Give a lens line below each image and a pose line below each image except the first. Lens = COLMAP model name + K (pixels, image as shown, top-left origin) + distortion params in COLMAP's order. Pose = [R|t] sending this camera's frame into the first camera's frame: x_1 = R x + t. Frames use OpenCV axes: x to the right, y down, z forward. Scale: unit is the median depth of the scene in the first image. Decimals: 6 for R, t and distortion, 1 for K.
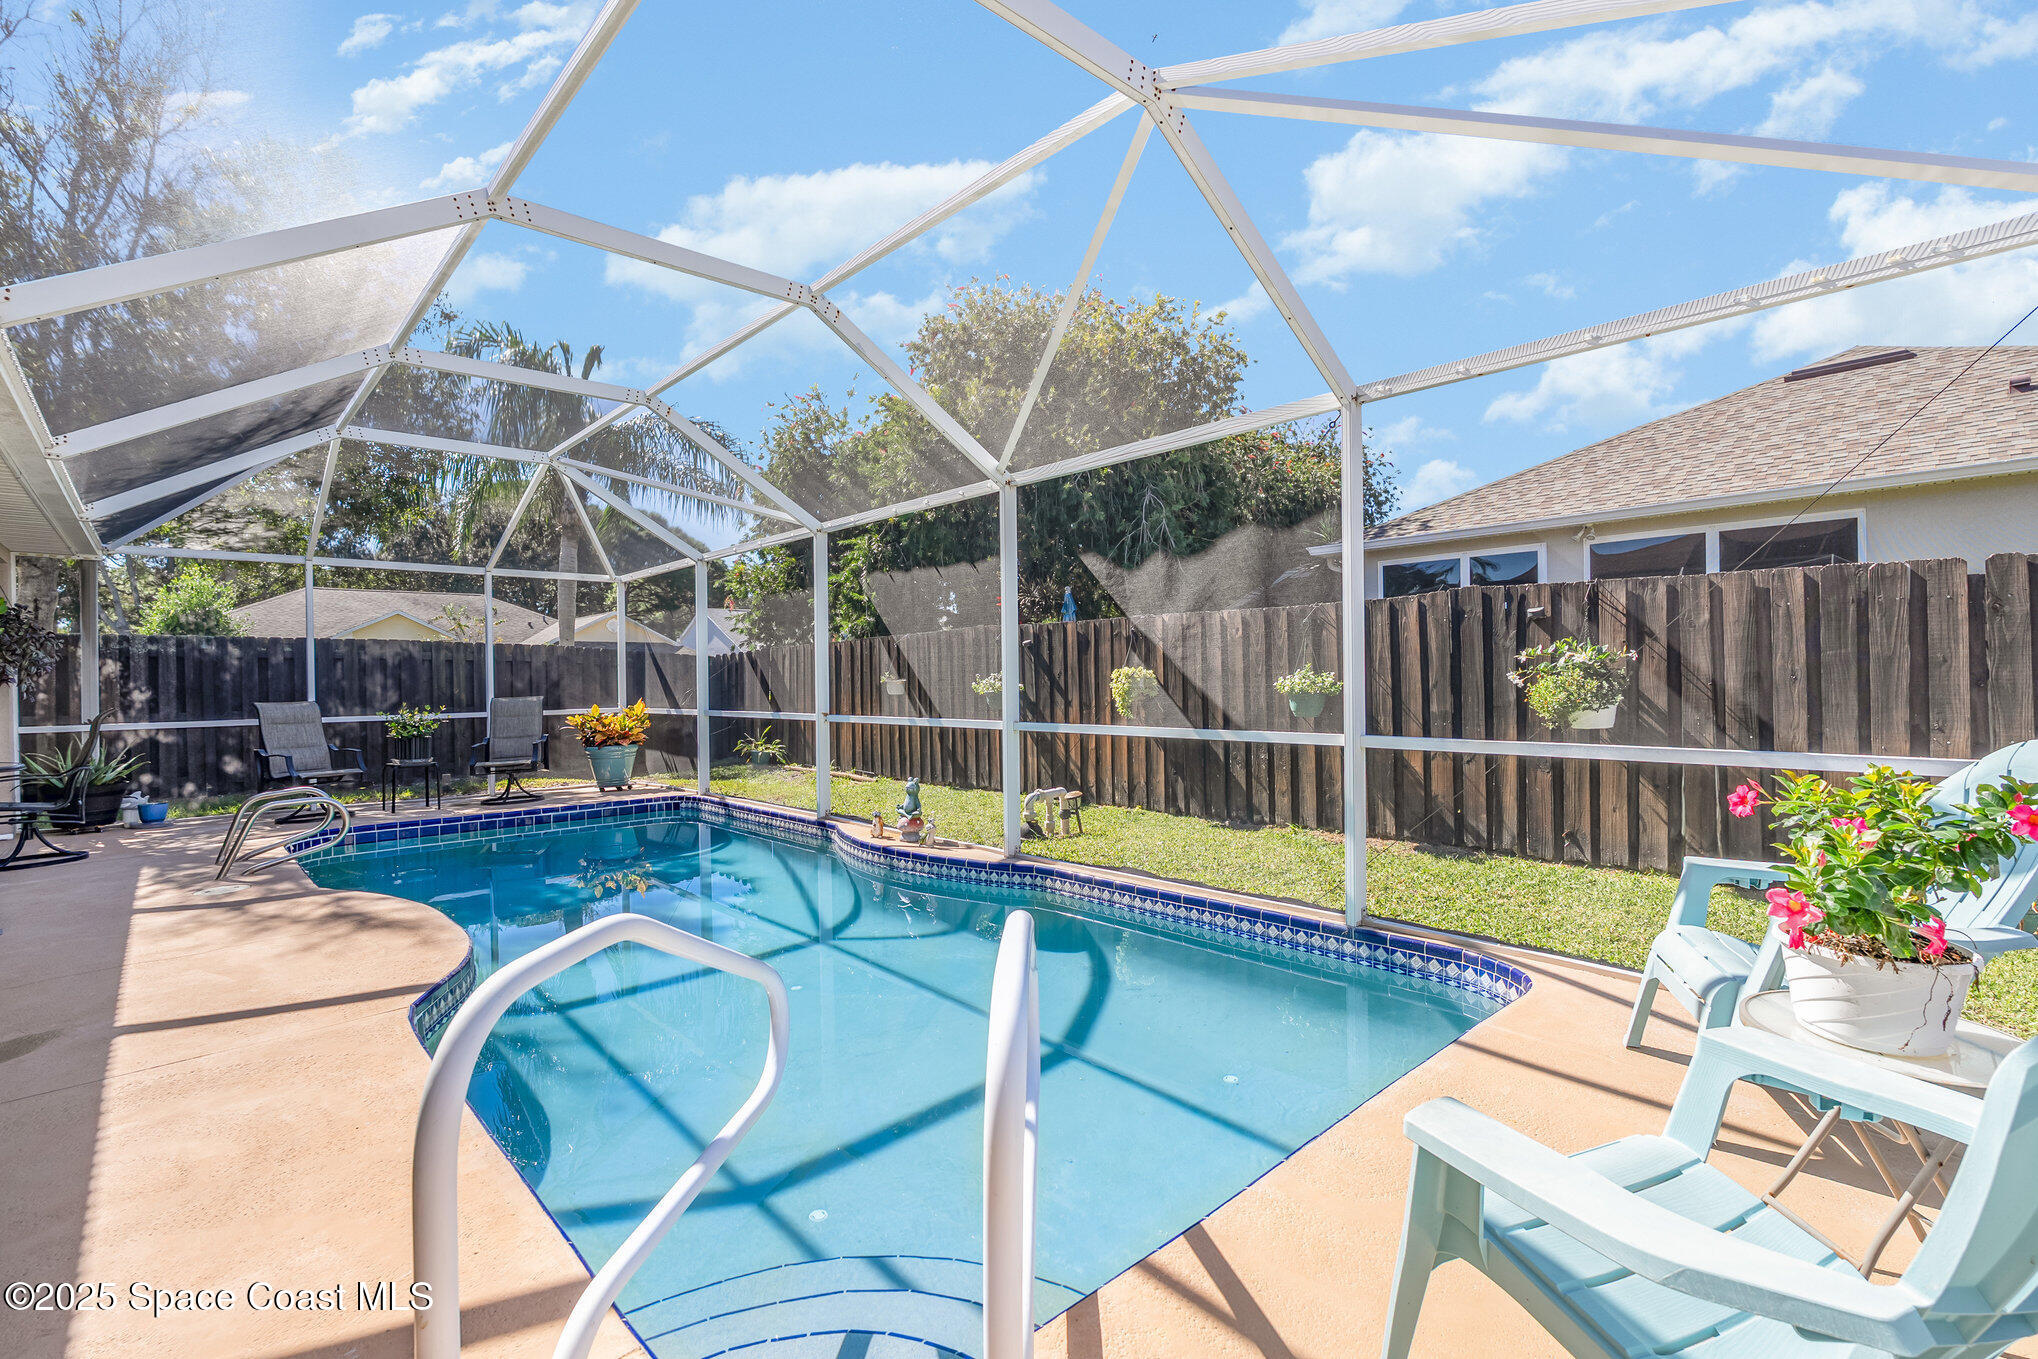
lens RADIAL K [[923.8, 0, 1019.0], [0, 923.8, 679.5], [0, 0, 1]] dist [-0.003491, -0.000292]
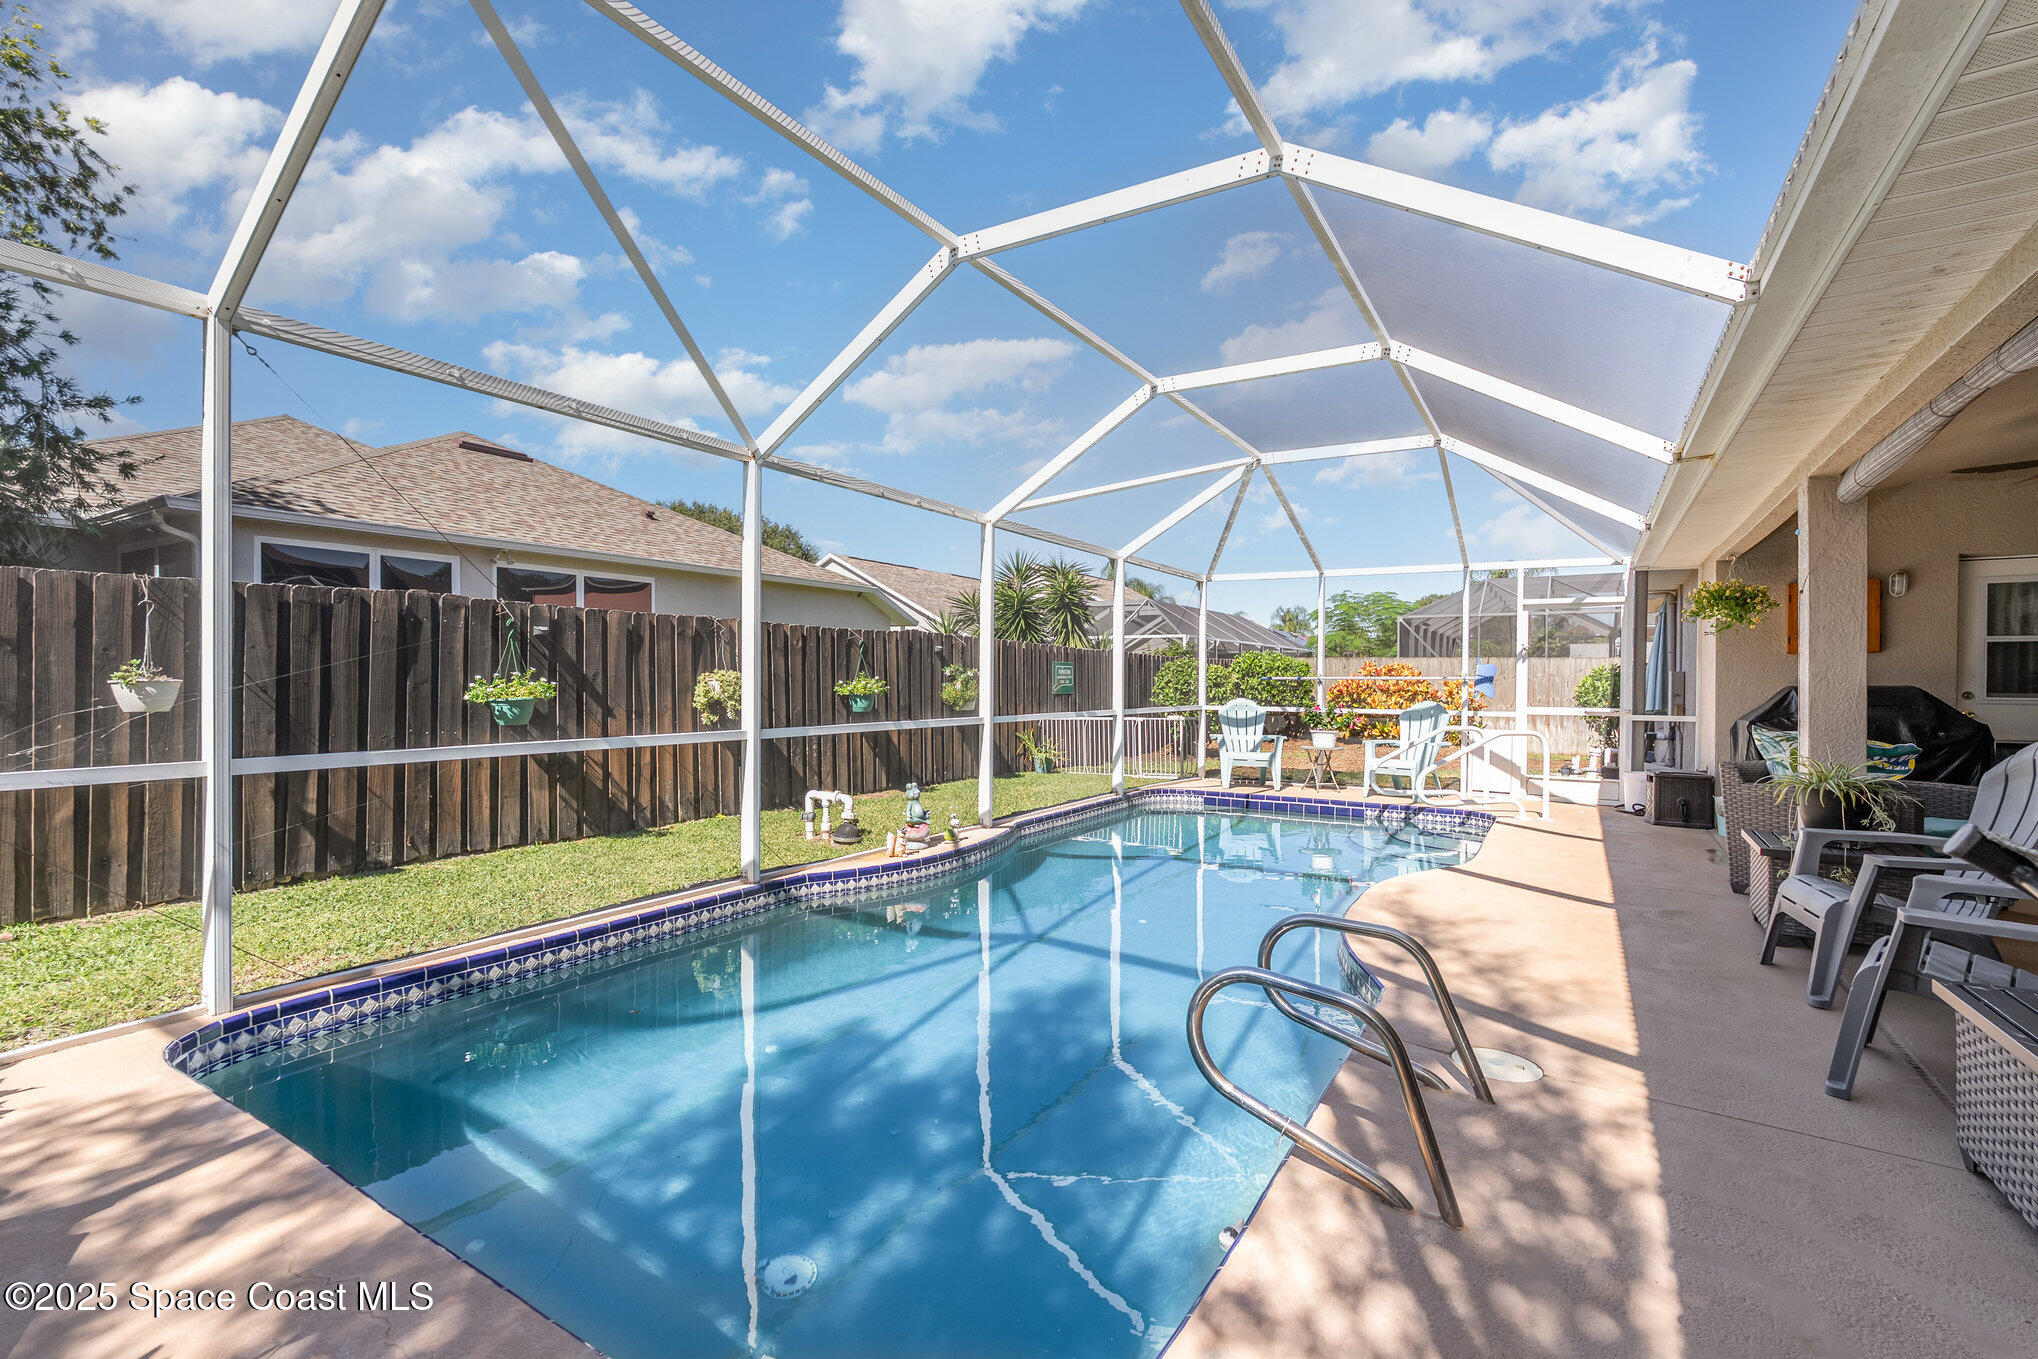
lens RADIAL K [[923.8, 0, 1019.0], [0, 923.8, 679.5], [0, 0, 1]] dist [-0.003491, -0.000292]
pose [[-0.268943, 0.011819, 0.963084, -0.683162], [0.001658, 0.999929, -0.011808, 0.006744], [-0.963155, -0.001579, -0.268944, 0.737664]]
